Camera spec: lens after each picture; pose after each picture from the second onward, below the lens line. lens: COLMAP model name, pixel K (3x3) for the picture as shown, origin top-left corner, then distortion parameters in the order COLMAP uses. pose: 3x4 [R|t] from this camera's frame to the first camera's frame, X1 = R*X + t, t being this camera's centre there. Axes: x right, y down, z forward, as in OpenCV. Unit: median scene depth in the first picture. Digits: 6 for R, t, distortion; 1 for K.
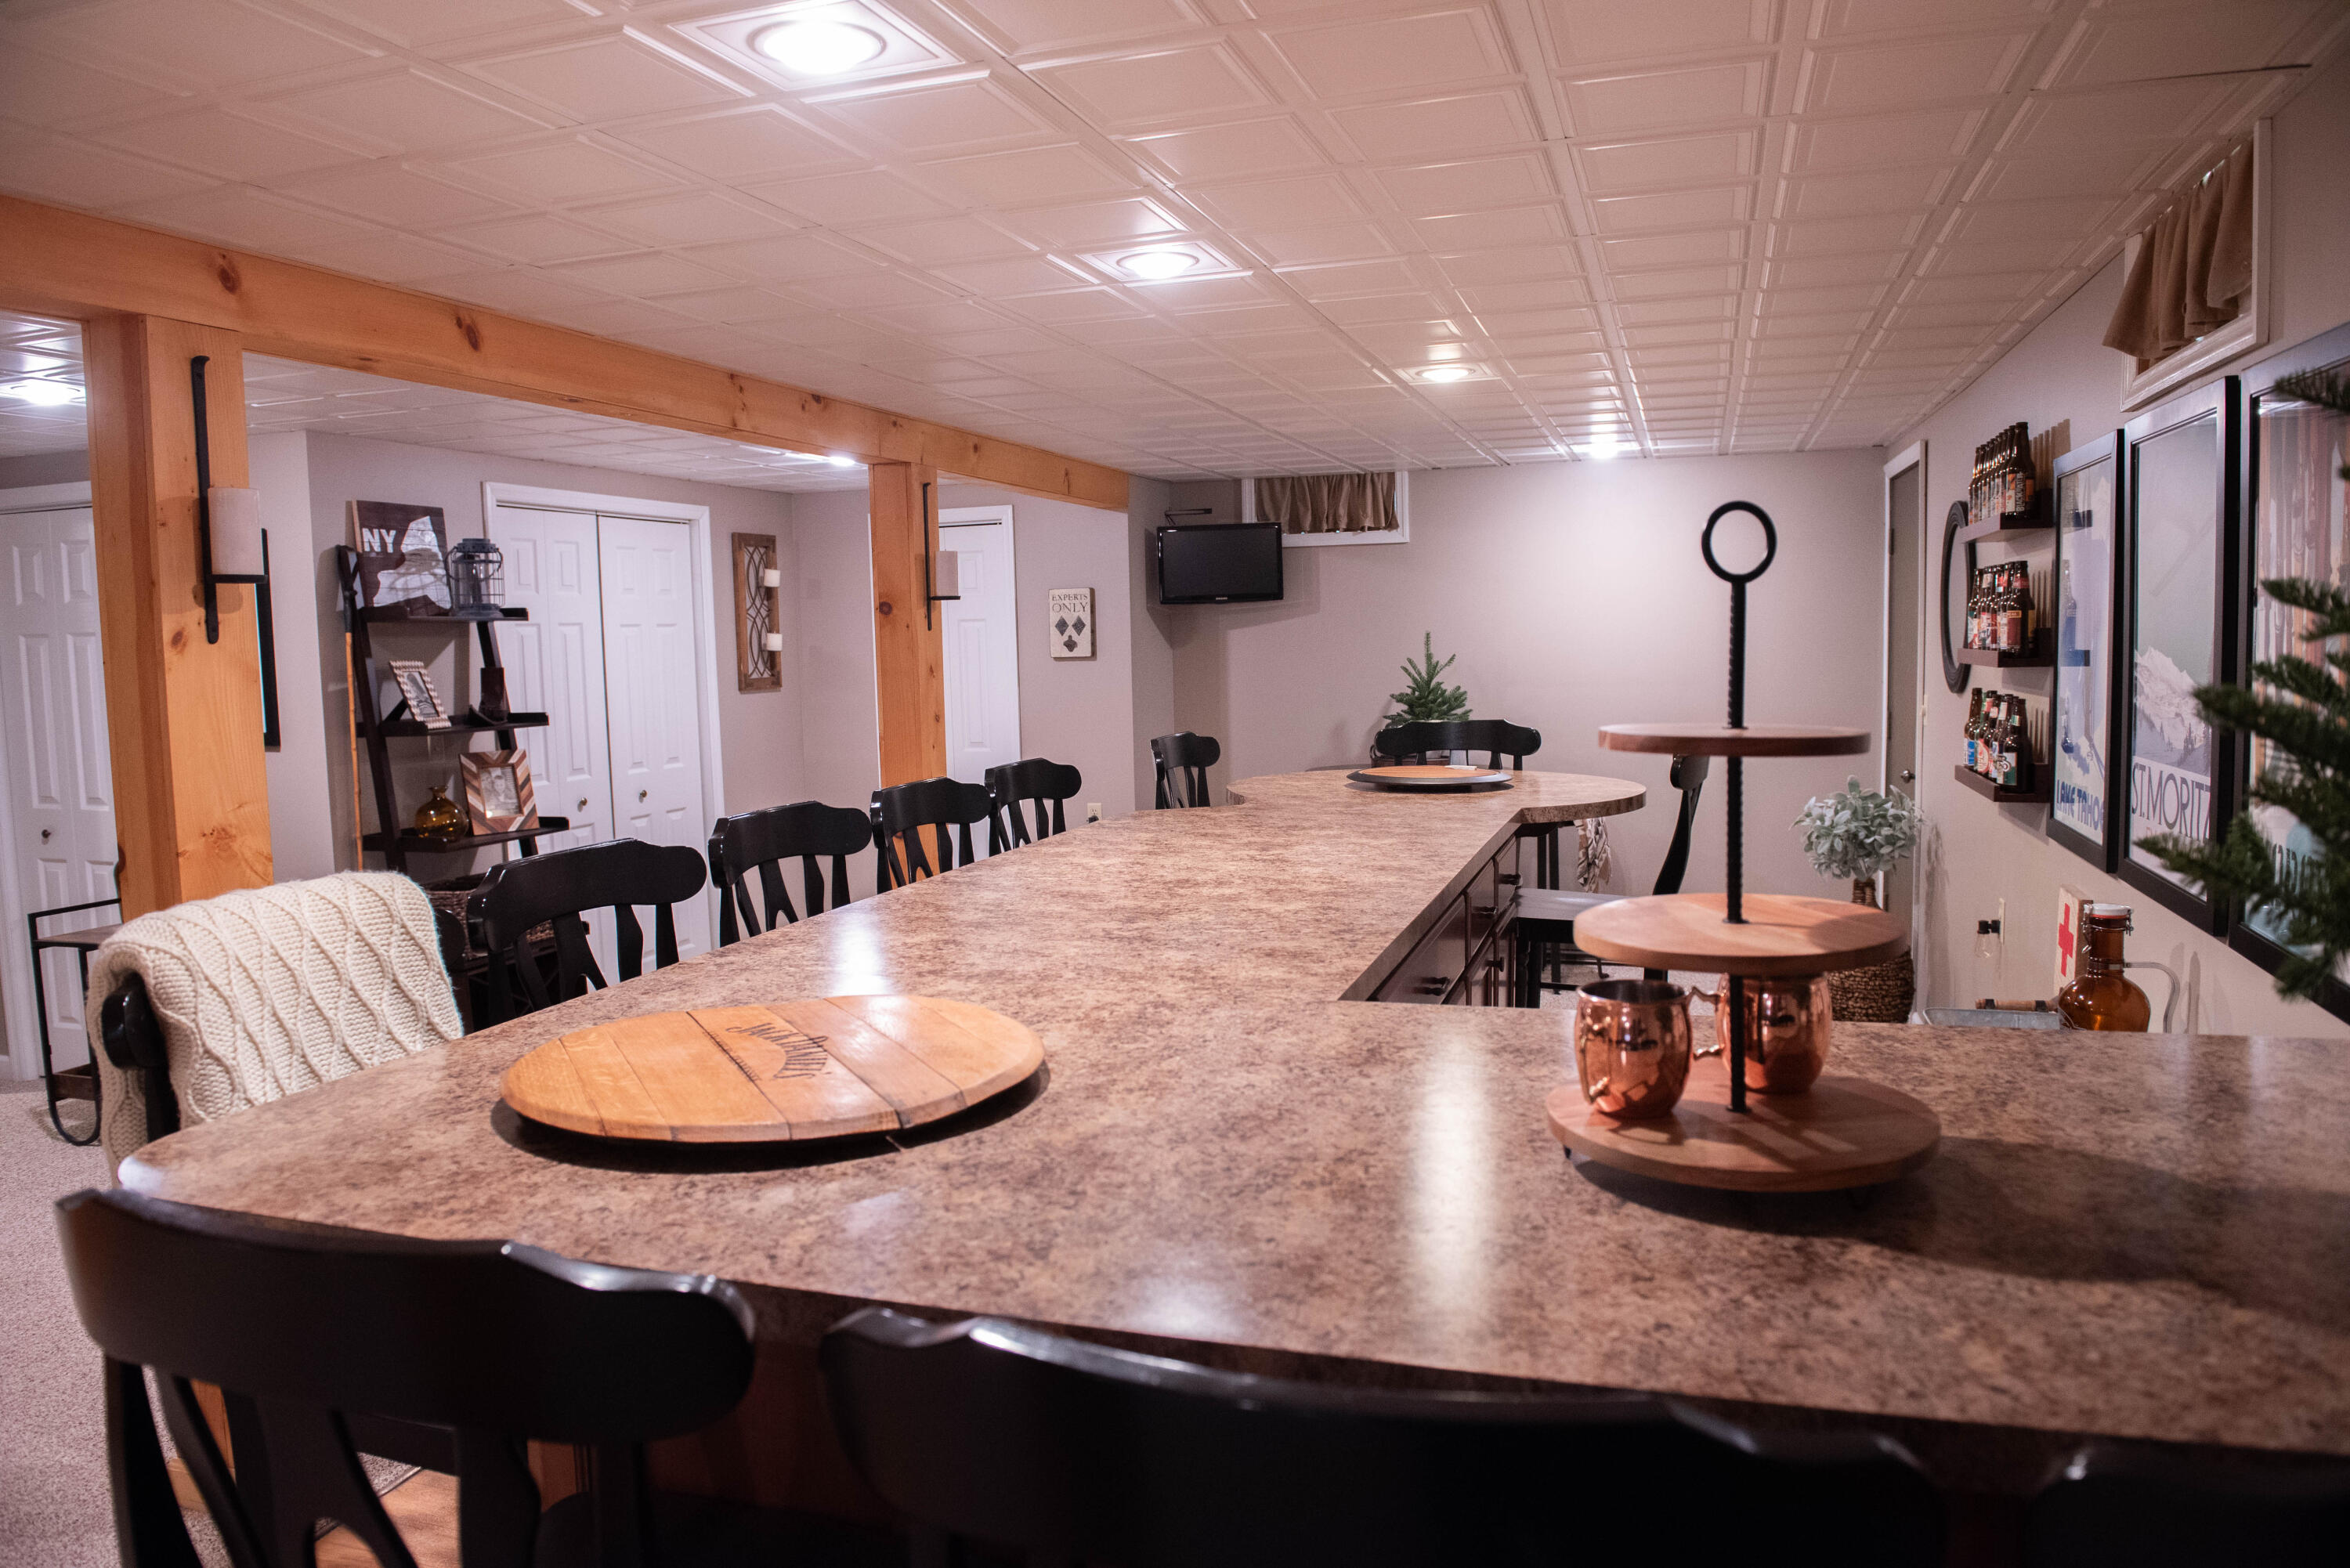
lens RADIAL K [[1600.0, 0, 1175.0], [0, 1600.0, 784.0], [0, 0, 1]] dist [-0.045306, -0.007014]
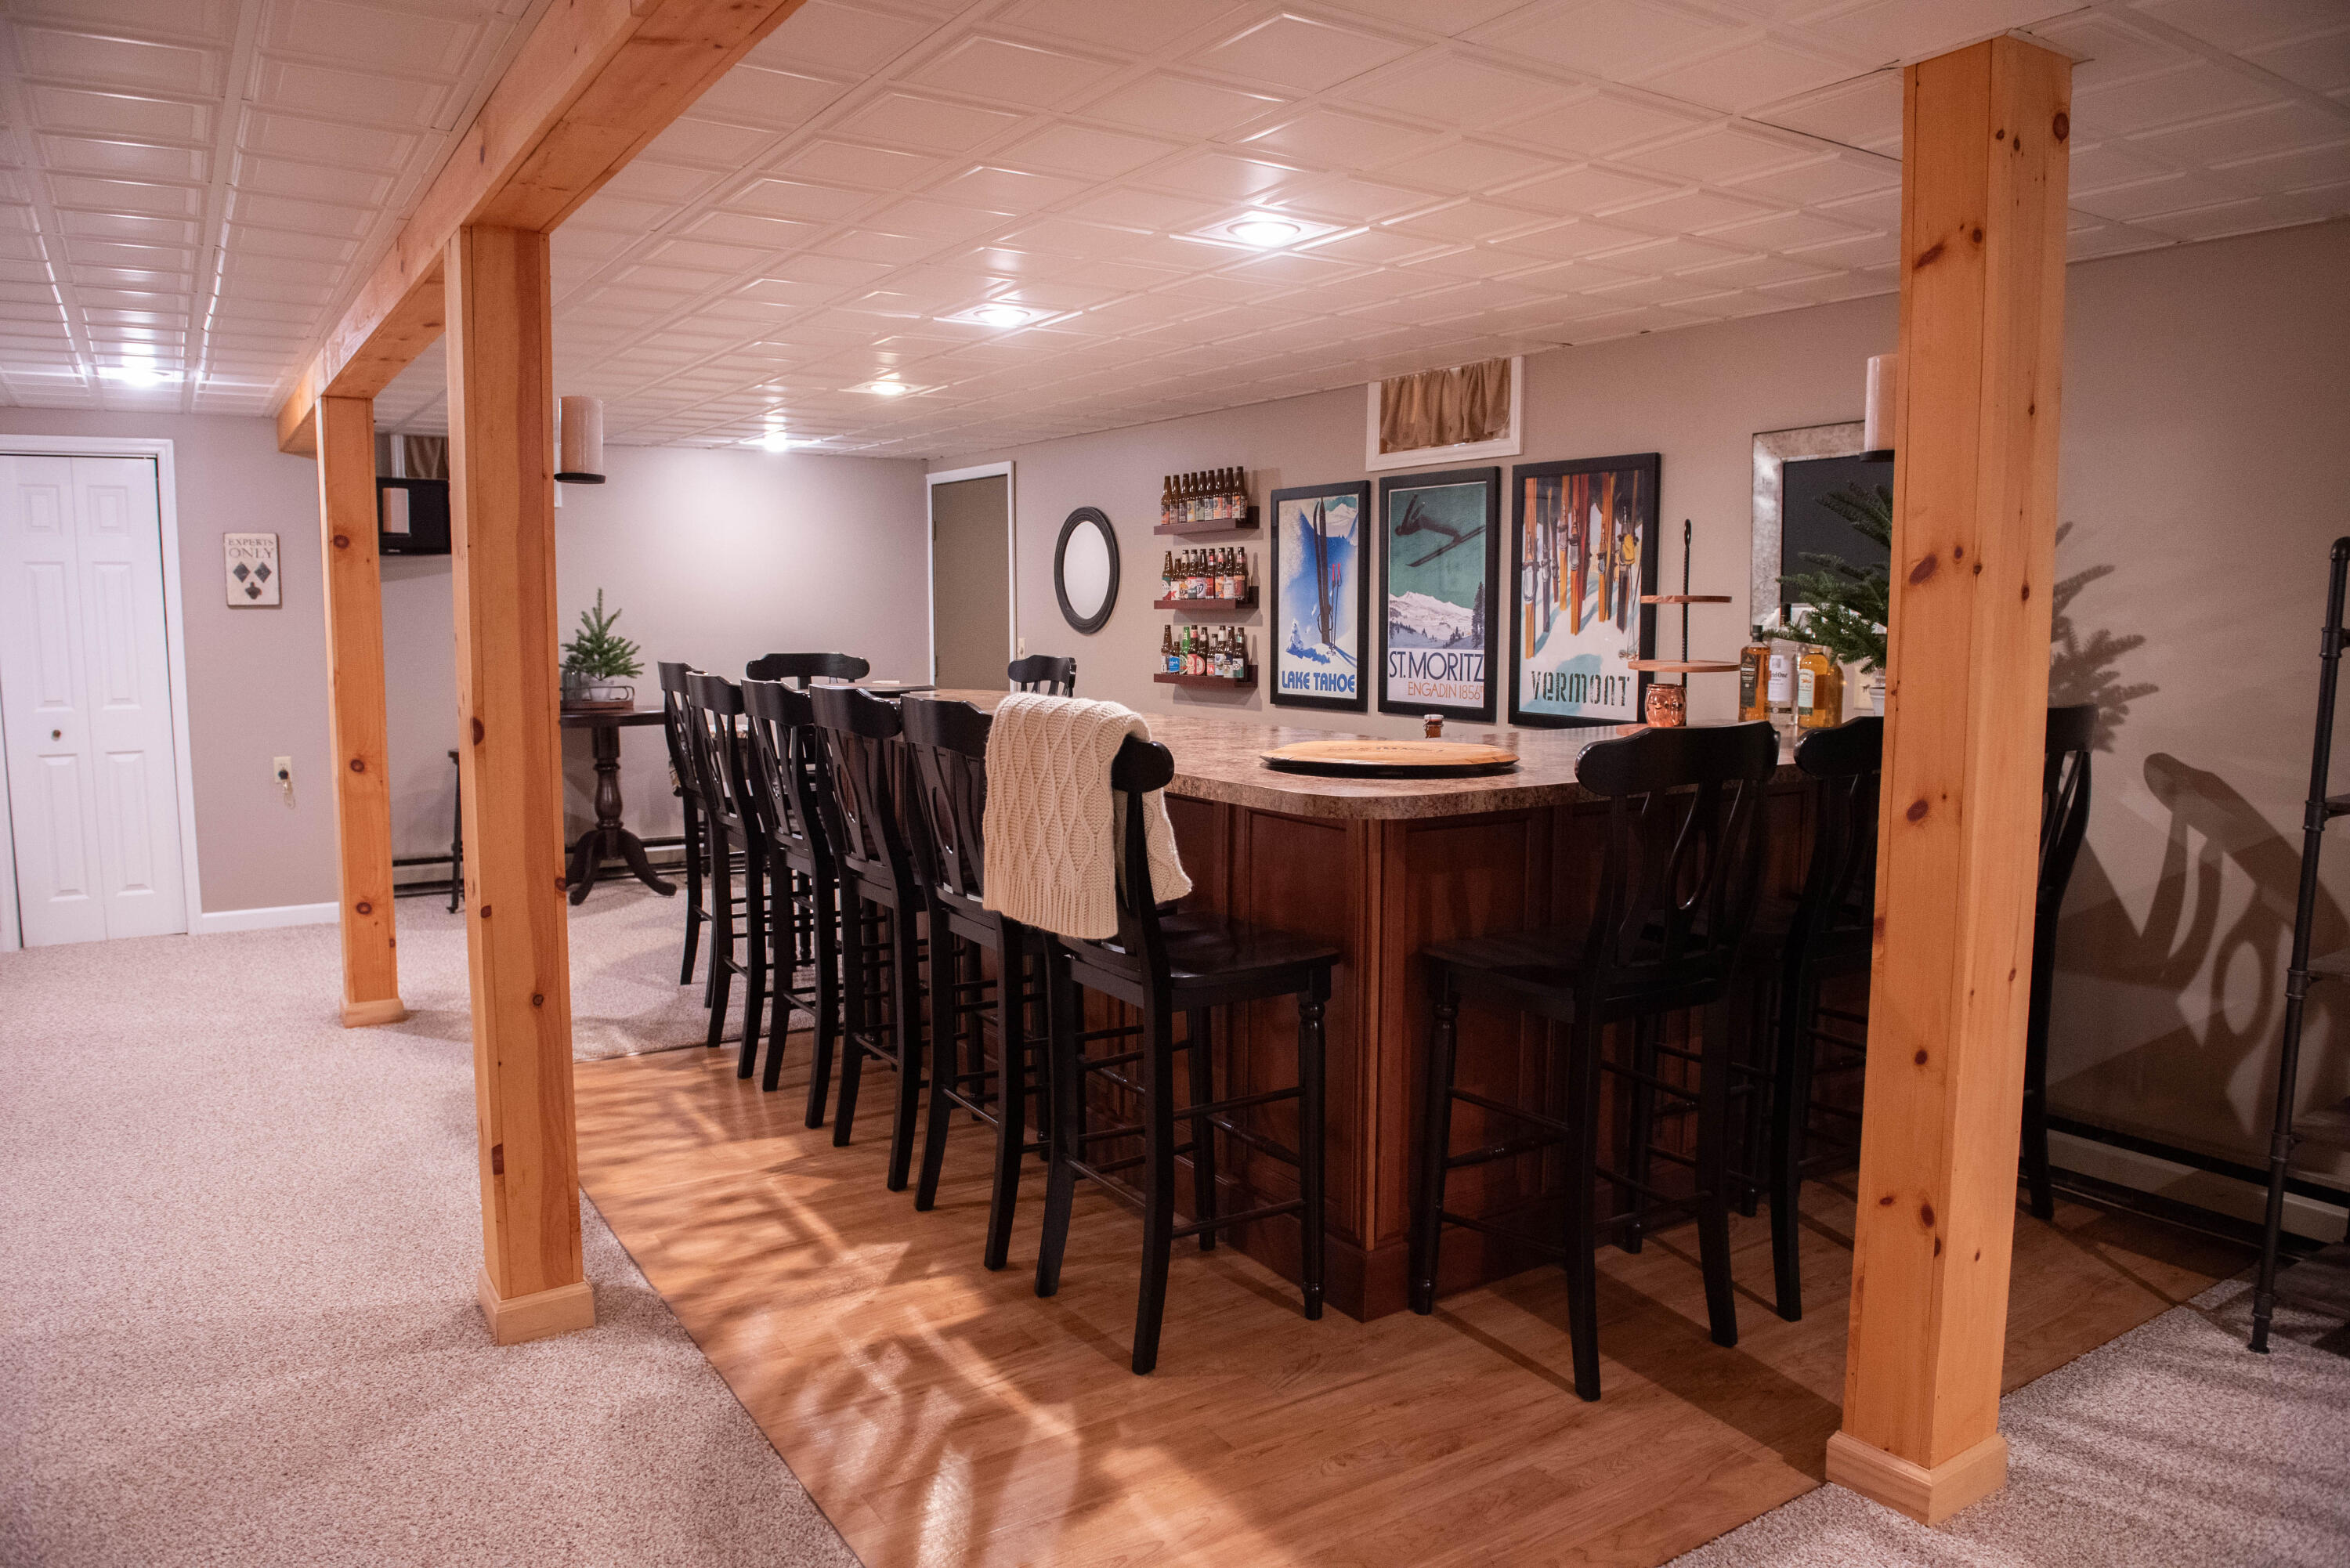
lens RADIAL K [[1617.1, 0, 1175.0], [0, 1617.1, 784.0], [0, 0, 1]] dist [-0.037846, -0.000189]
pose [[0.631733, -0.058447, 0.772980, -0.461206], [0.058107, 0.997919, 0.027966, 0.032623], [-0.773005, 0.027249, 0.633814, -0.025482]]
